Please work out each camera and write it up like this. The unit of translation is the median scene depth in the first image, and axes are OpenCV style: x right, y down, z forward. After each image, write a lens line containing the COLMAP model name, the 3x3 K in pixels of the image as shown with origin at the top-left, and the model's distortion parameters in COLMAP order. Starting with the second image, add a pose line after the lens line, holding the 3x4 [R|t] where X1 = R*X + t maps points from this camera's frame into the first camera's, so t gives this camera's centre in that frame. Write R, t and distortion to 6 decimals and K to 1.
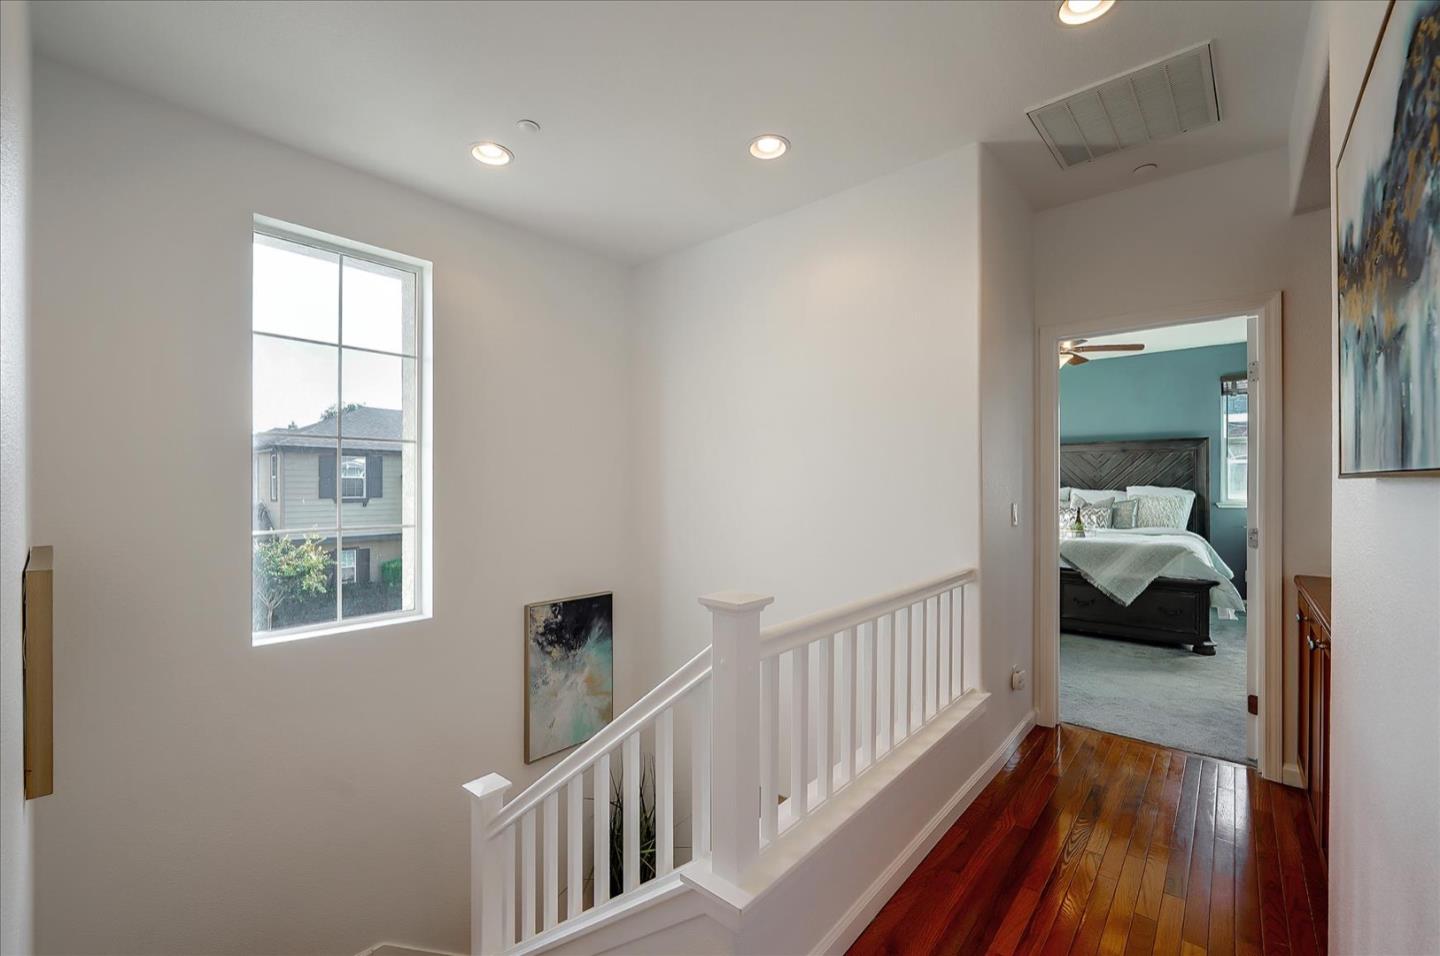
lens RADIAL K [[595.7, 0, 727.1], [0, 595.7, 479.9], [0, 0, 1]] dist [-0.009667, -0.001862]
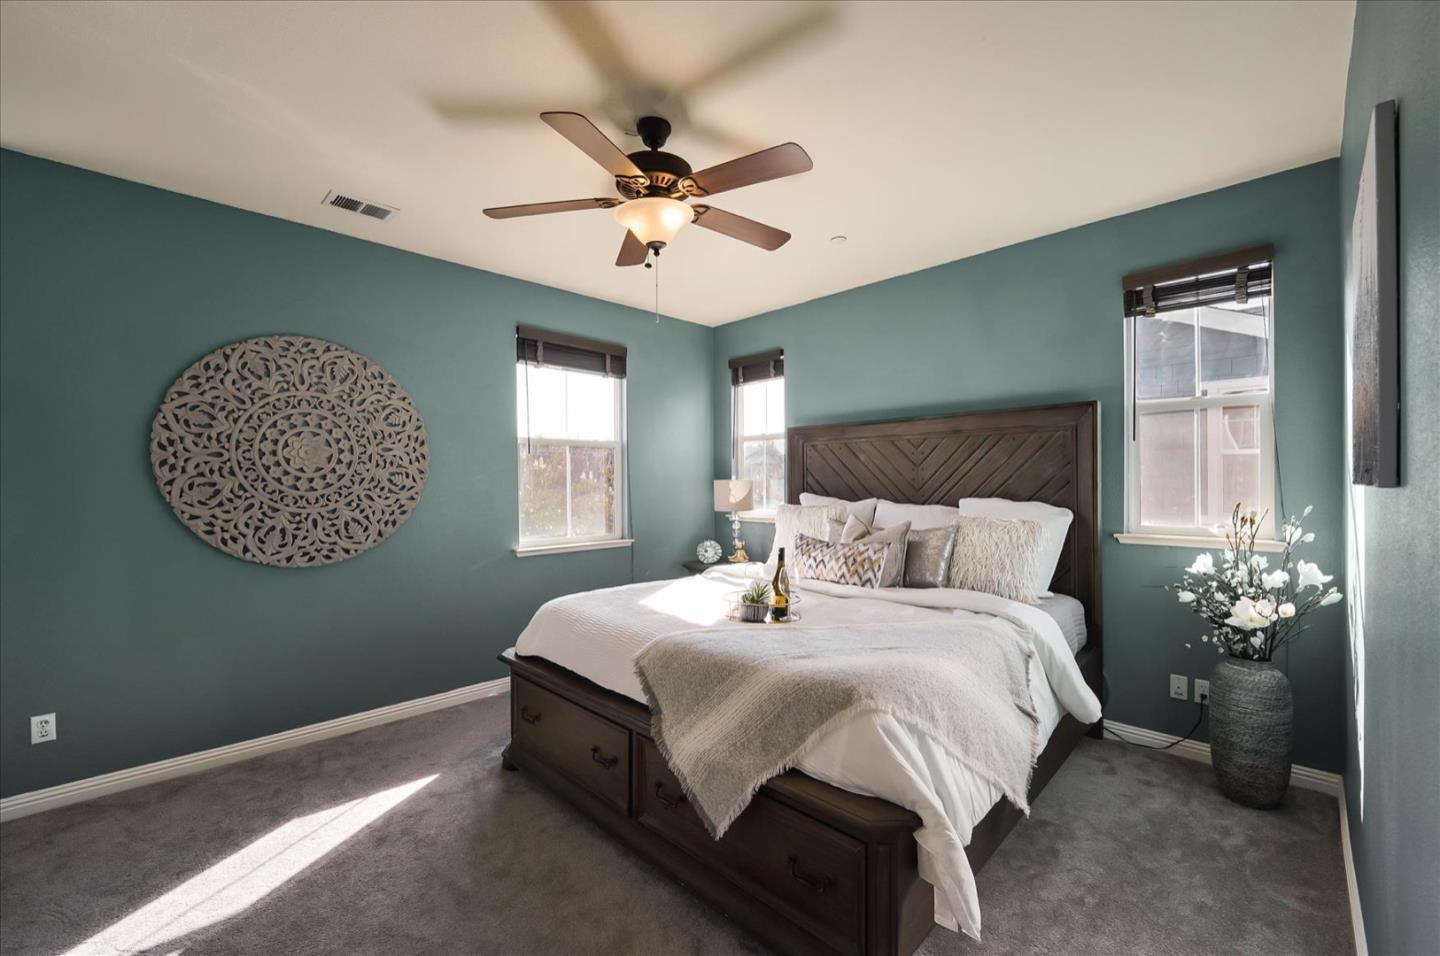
lens RADIAL K [[595.7, 0, 712.4], [0, 595.7, 480.3], [0, 0, 1]] dist [-0.009667, -0.001862]
pose [[0.996430, -0.003692, -0.084343, 0.523893], [0.004073, 0.999982, 0.004345, -0.009183], [0.084325, -0.004673, 0.996427, 0.471232]]
